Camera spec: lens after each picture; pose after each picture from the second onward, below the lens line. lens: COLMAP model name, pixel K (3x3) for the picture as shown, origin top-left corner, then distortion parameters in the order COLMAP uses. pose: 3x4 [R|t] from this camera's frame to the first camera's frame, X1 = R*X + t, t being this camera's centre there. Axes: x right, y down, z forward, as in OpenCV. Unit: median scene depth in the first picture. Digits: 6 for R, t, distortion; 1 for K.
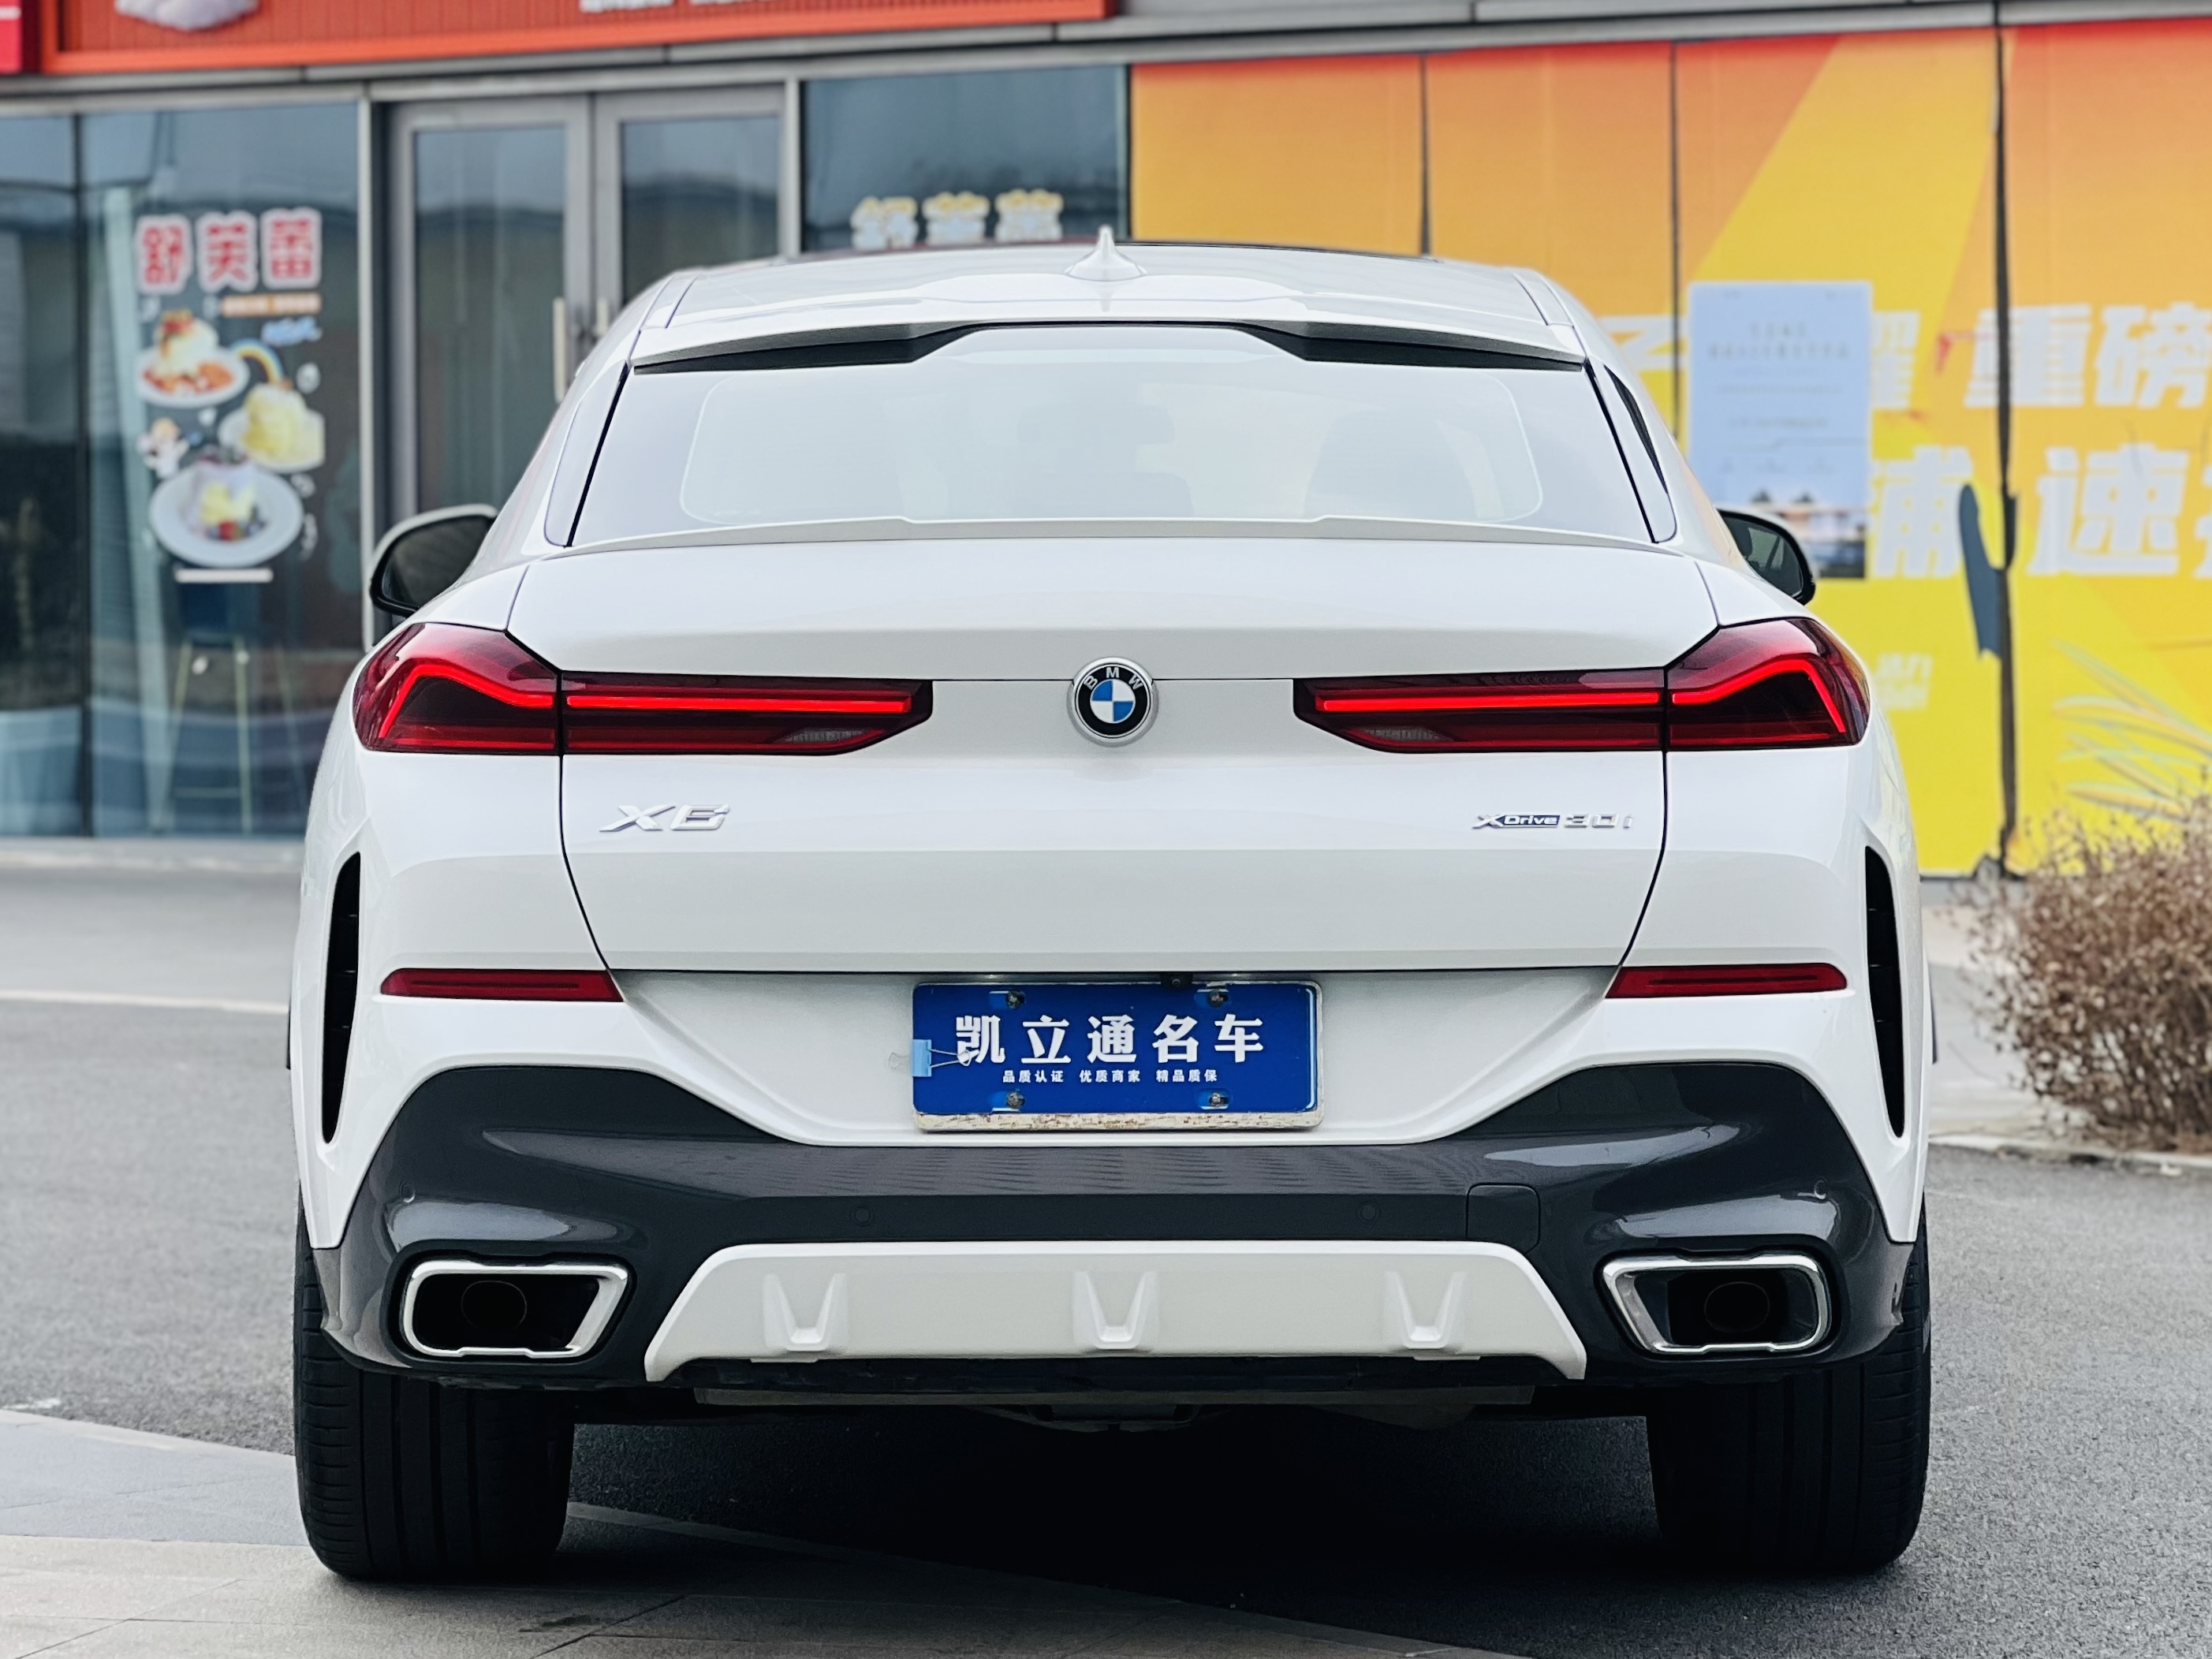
lens RADIAL K [[8381.3, 0, 1106.0], [0, 8381.3, 829.5], [0, 0, 1]] dist [-0.143341, 5.504213]
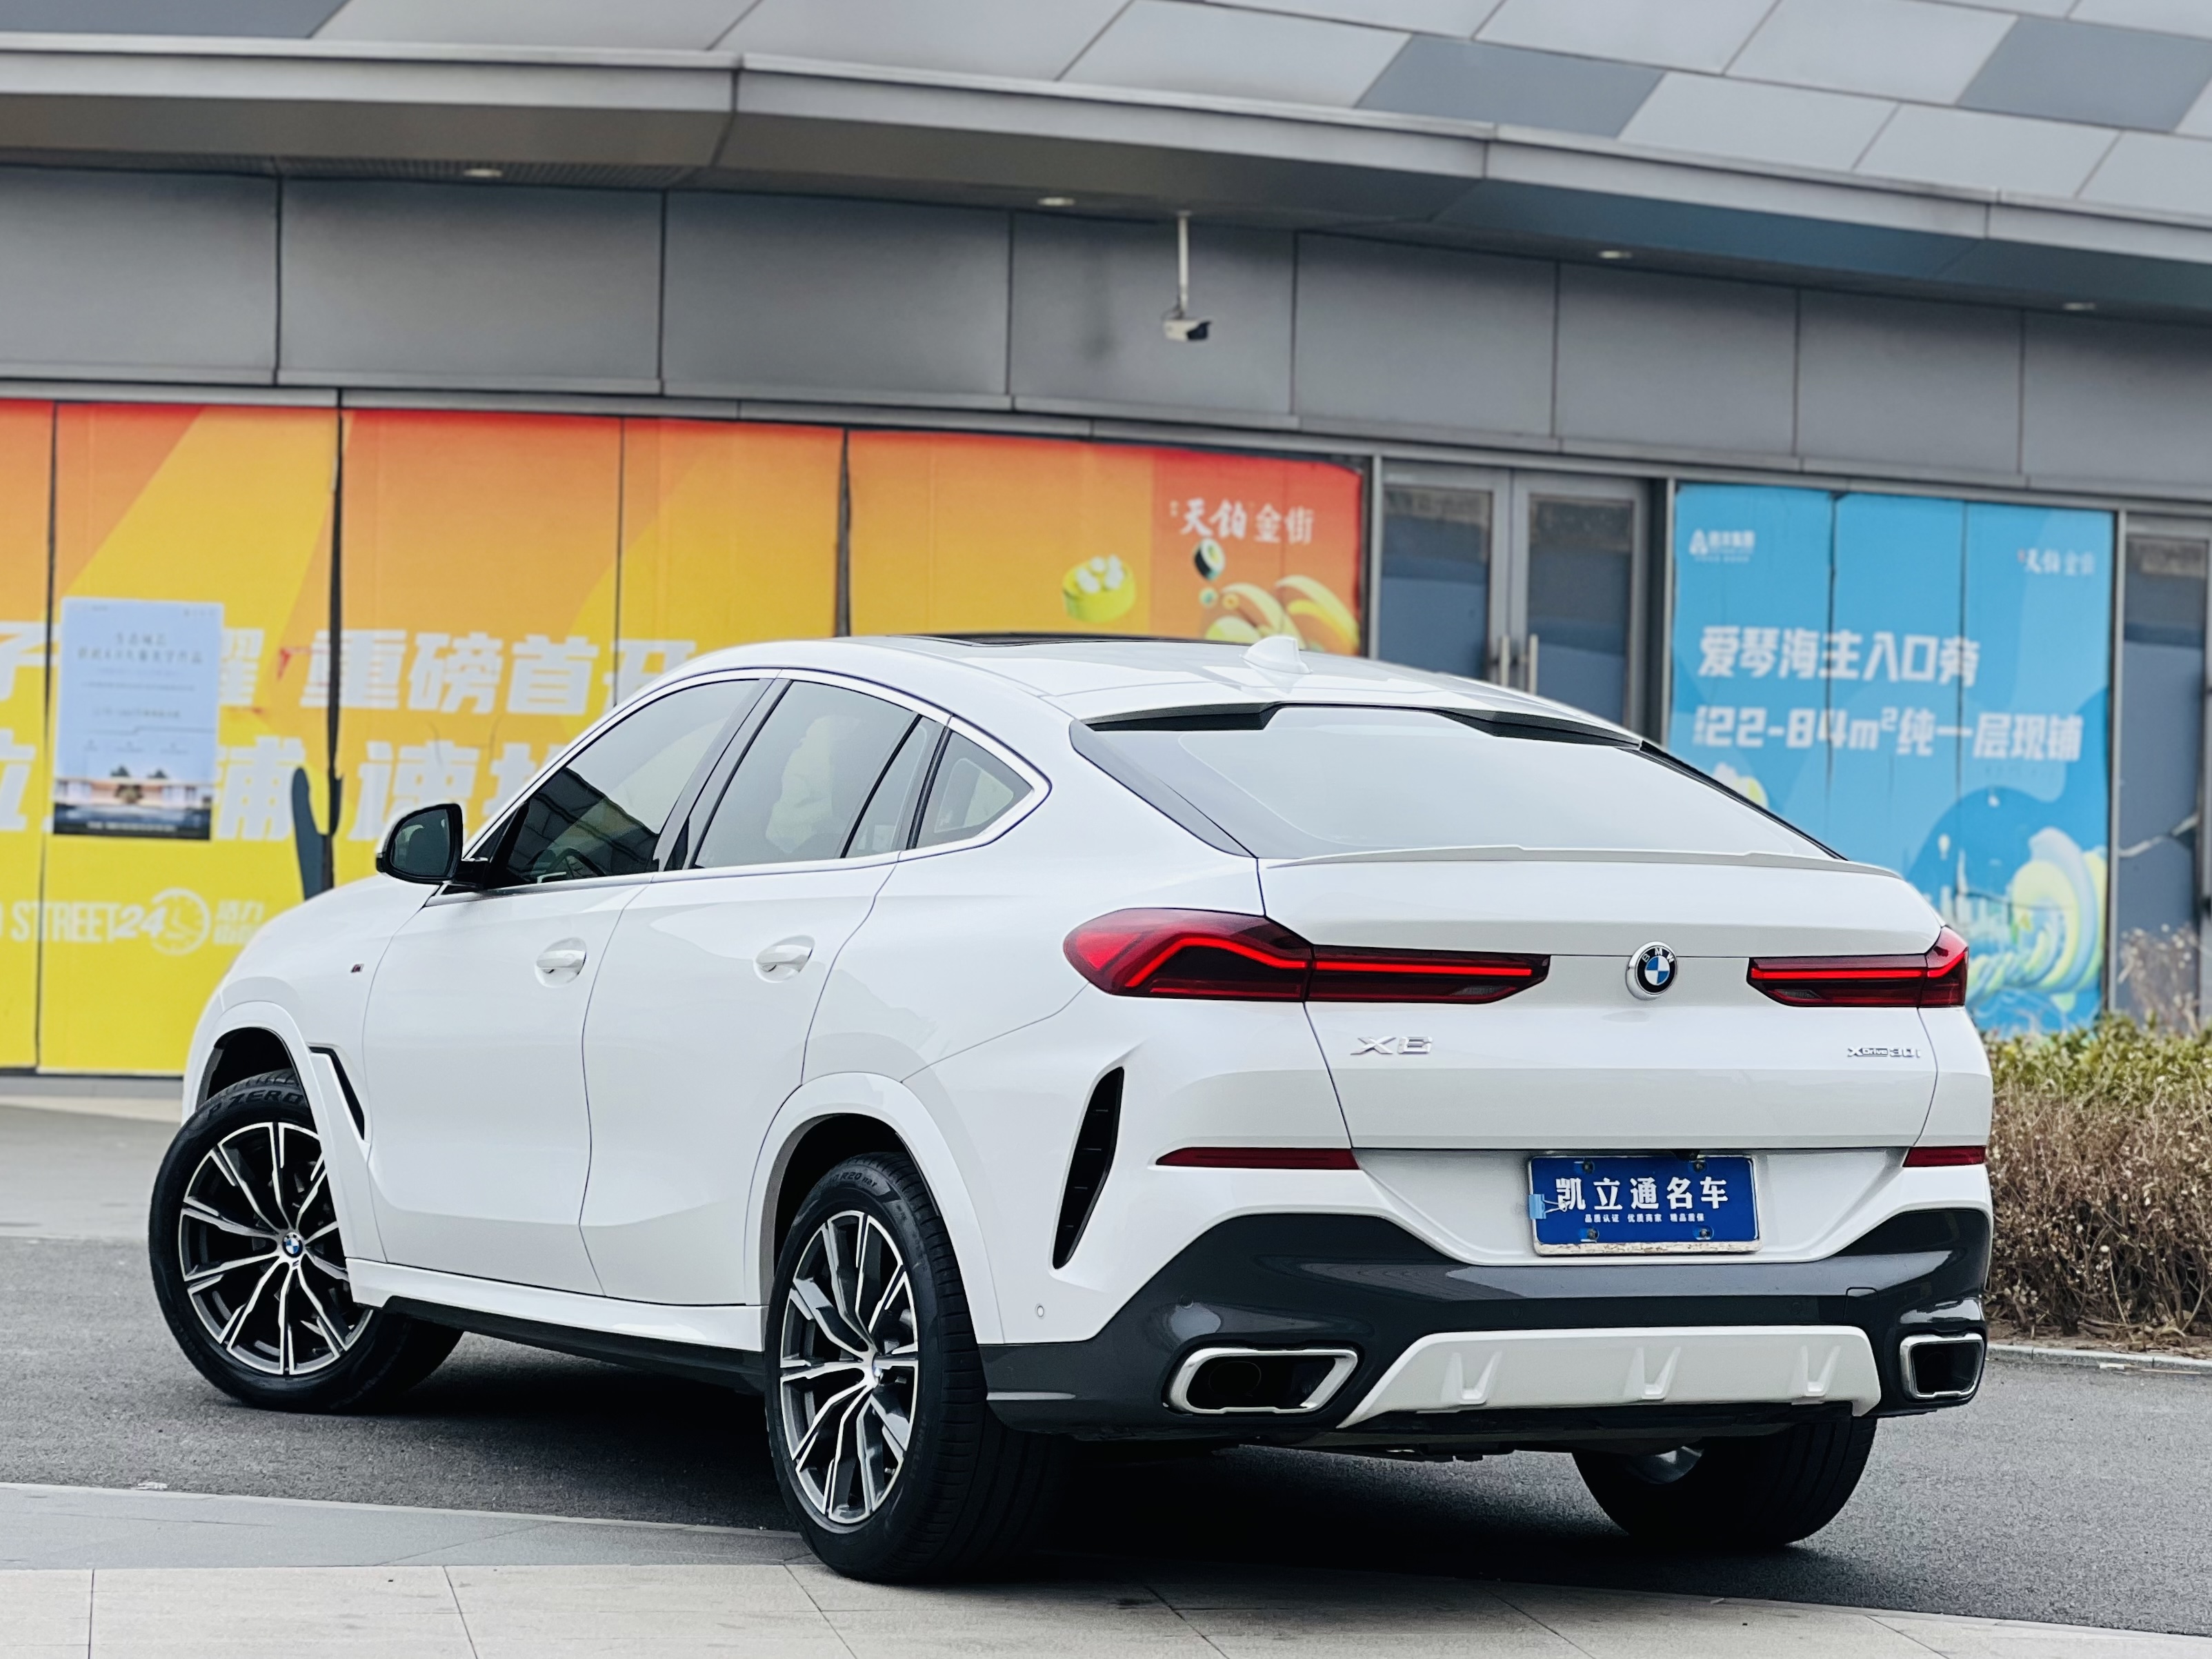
lens RADIAL K [[8382.3, 0, 1106.0], [0, 8382.3, 829.5], [0, 0, 1]] dist [-0.143341, 5.504213]
pose [[0.810104, 0.023599, 0.585811, -0.960736], [-0.010176, 0.999605, -0.026197, -0.000073], [-0.586198, 0.015261, 0.810024, -0.168699]]
